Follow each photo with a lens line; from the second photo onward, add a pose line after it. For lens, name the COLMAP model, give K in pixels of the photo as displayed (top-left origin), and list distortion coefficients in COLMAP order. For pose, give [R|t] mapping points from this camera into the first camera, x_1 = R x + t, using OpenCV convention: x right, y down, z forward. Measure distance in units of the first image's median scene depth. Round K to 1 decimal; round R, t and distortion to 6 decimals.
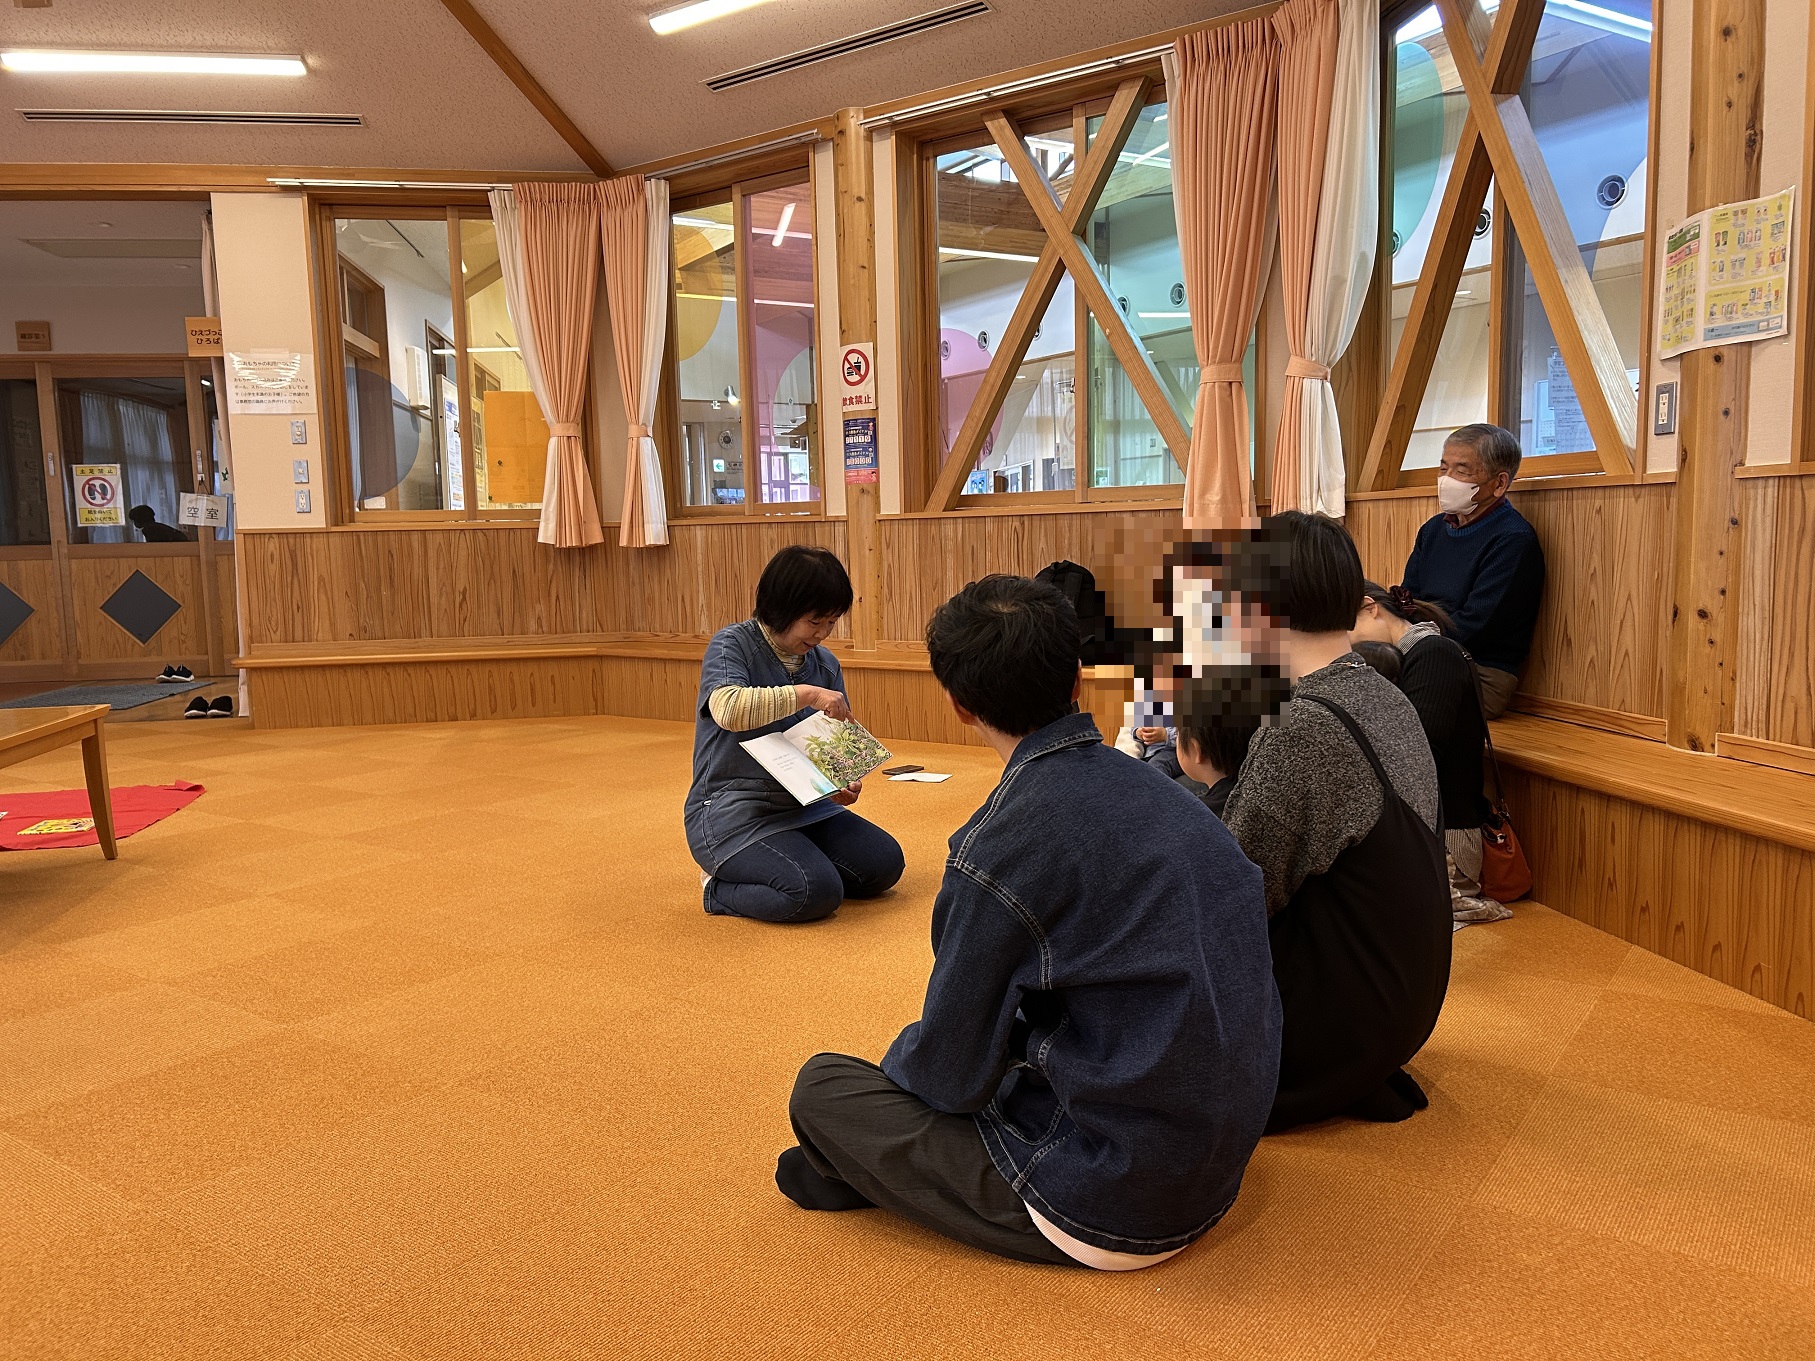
lens RADIAL K [[1390.4, 0, 907.5], [0, 1390.4, 680.5], [0, 0, 1]] dist [0.100400, -0.110343]
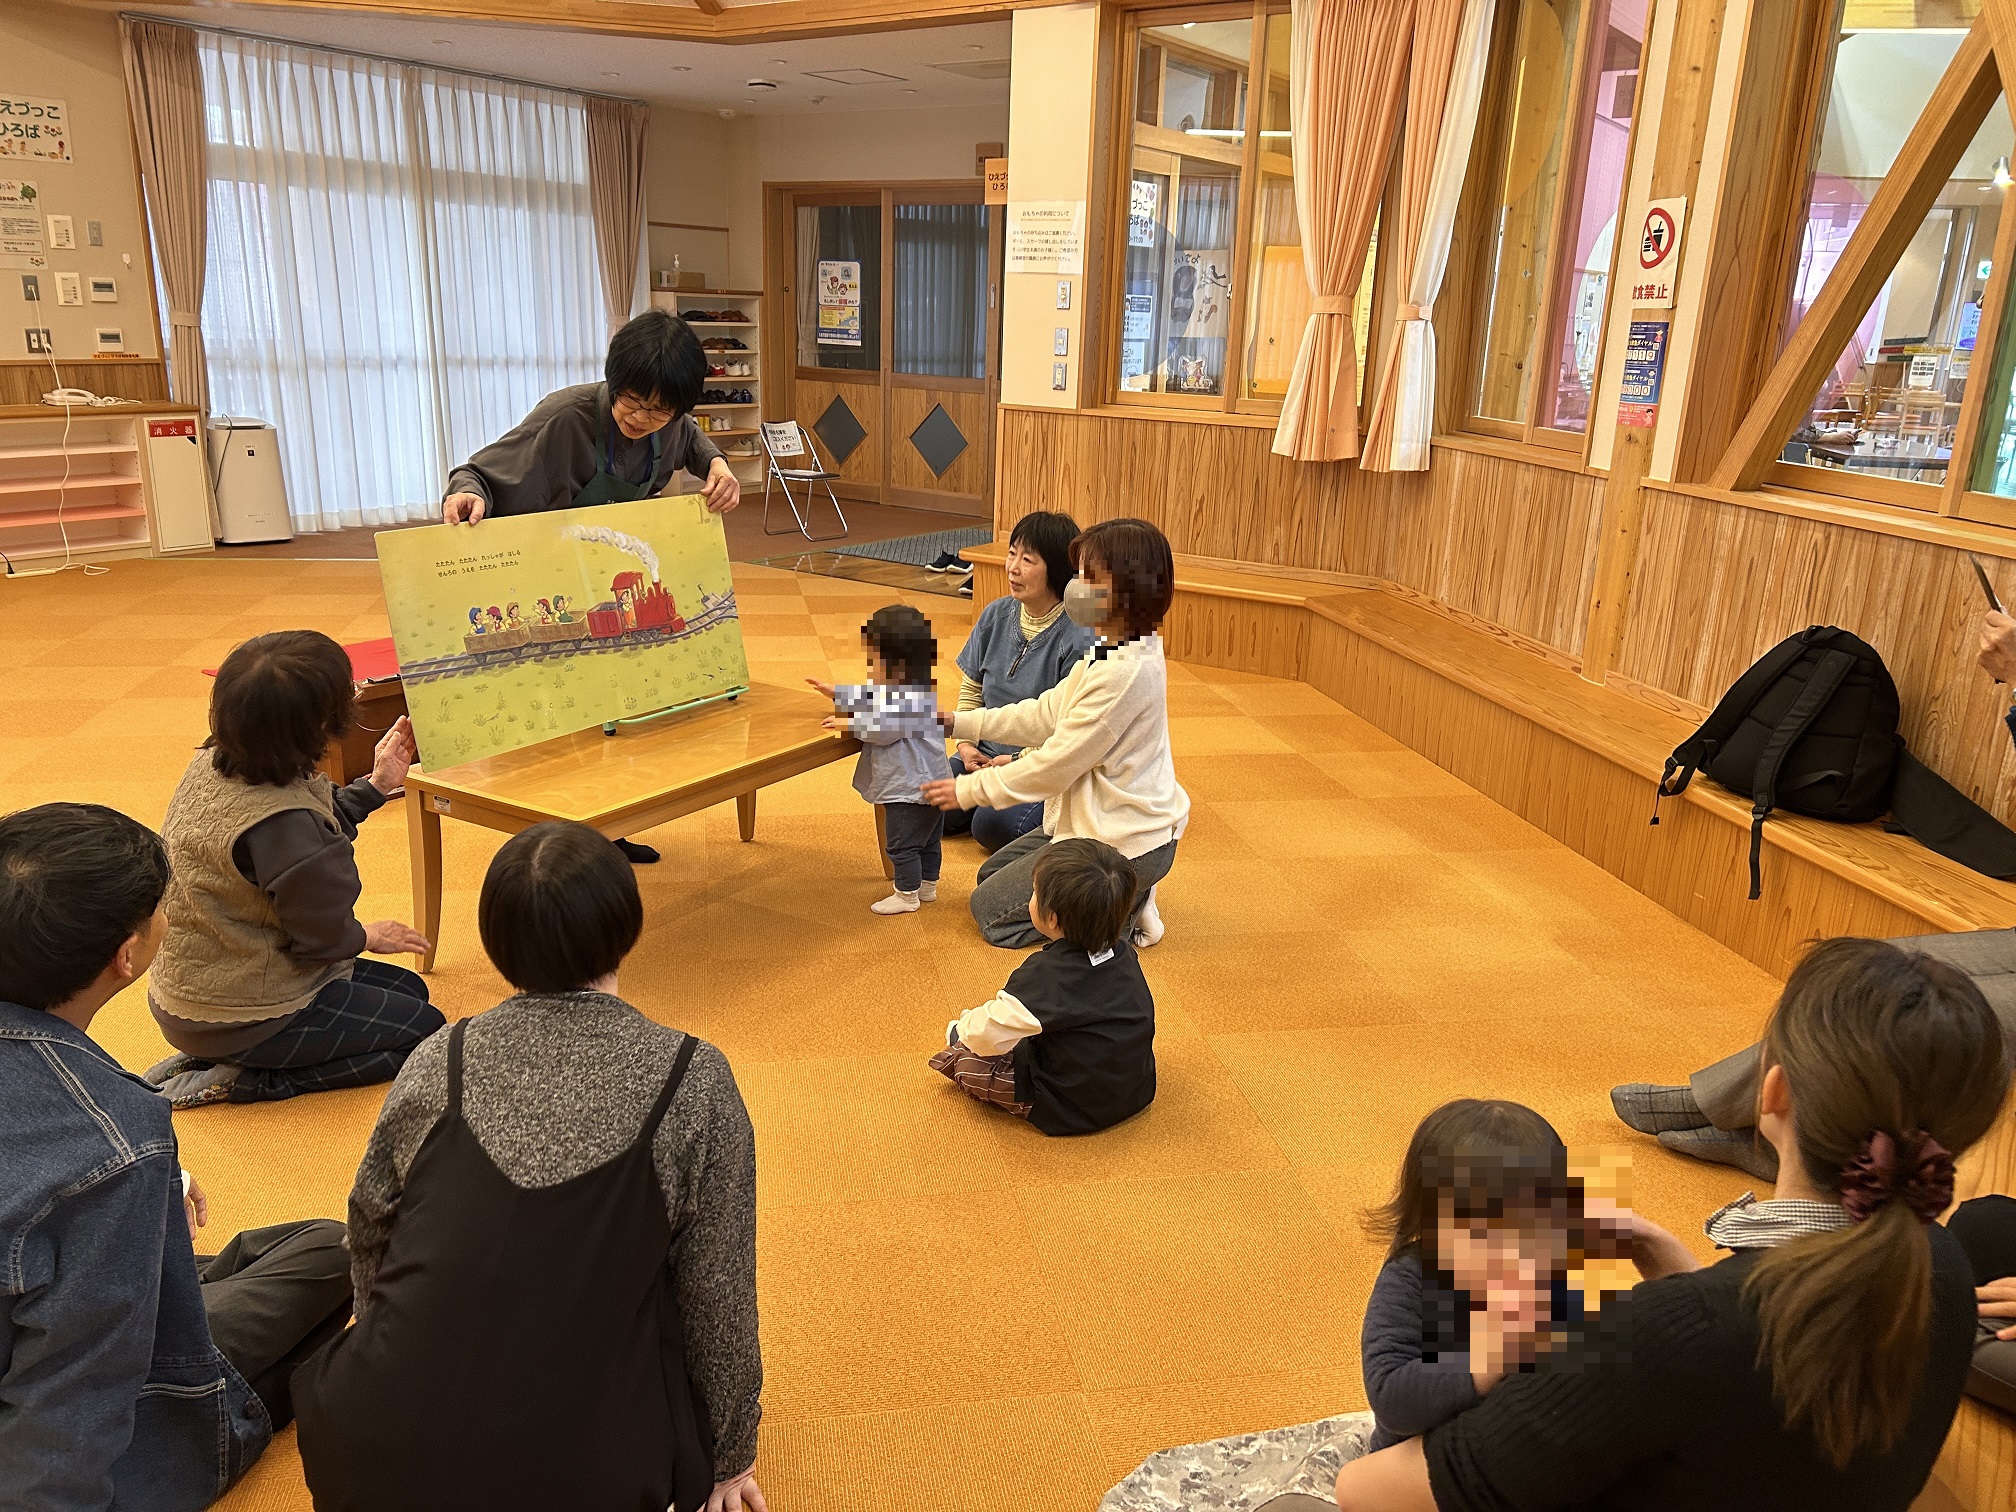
lens RADIAL K [[1544.3, 0, 1008.0], [0, 1544.3, 756.0], [0, 0, 1]] dist [0.100400, -0.110343]
pose [[0.733007, 0.235689, -0.638084, 0.233334], [-0.122142, 0.968412, 0.217391, -0.108015], [0.669165, -0.081413, 0.738641, 0.246501]]
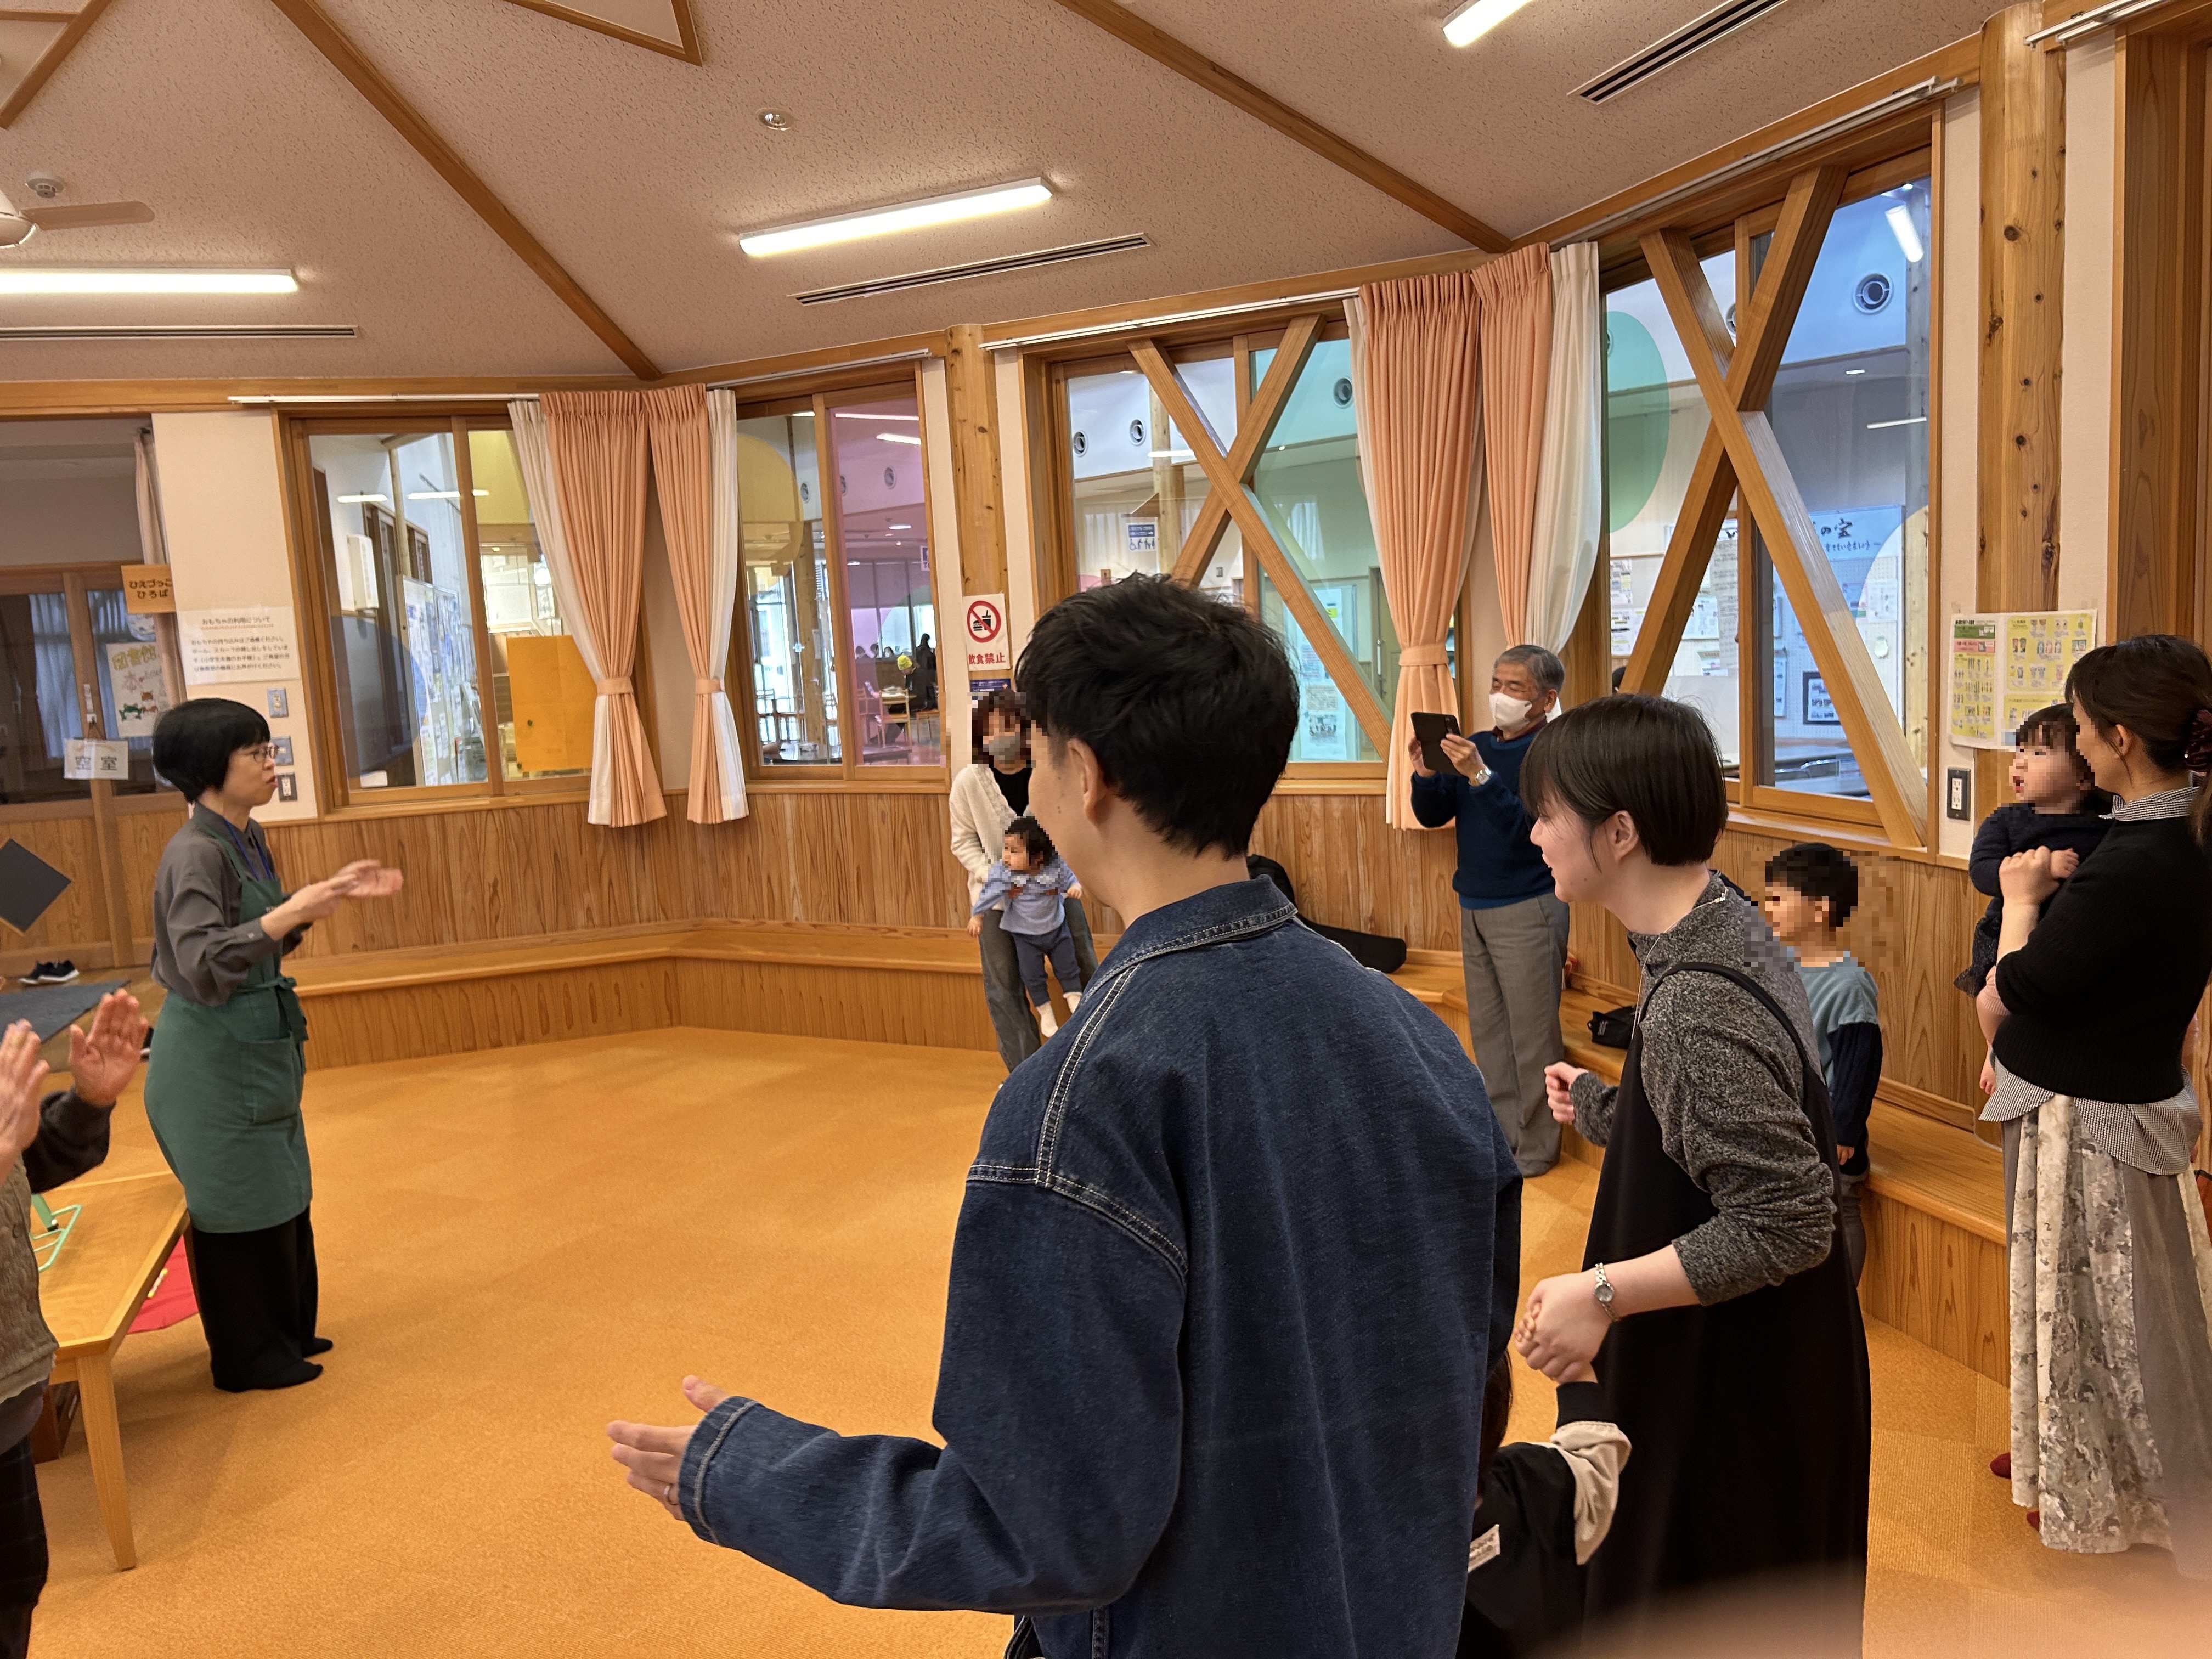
lens RADIAL K [[1719.1, 0, 1103.1], [0, 1719.1, 815.5], [0, 0, 1]] dist [0.111653, -0.149832]
pose [[0.990252, -0.047356, 0.130994, -0.100273], [0.046060, 0.998855, 0.012910, -0.105440], [-0.131455, -0.006750, 0.991299, -0.056721]]
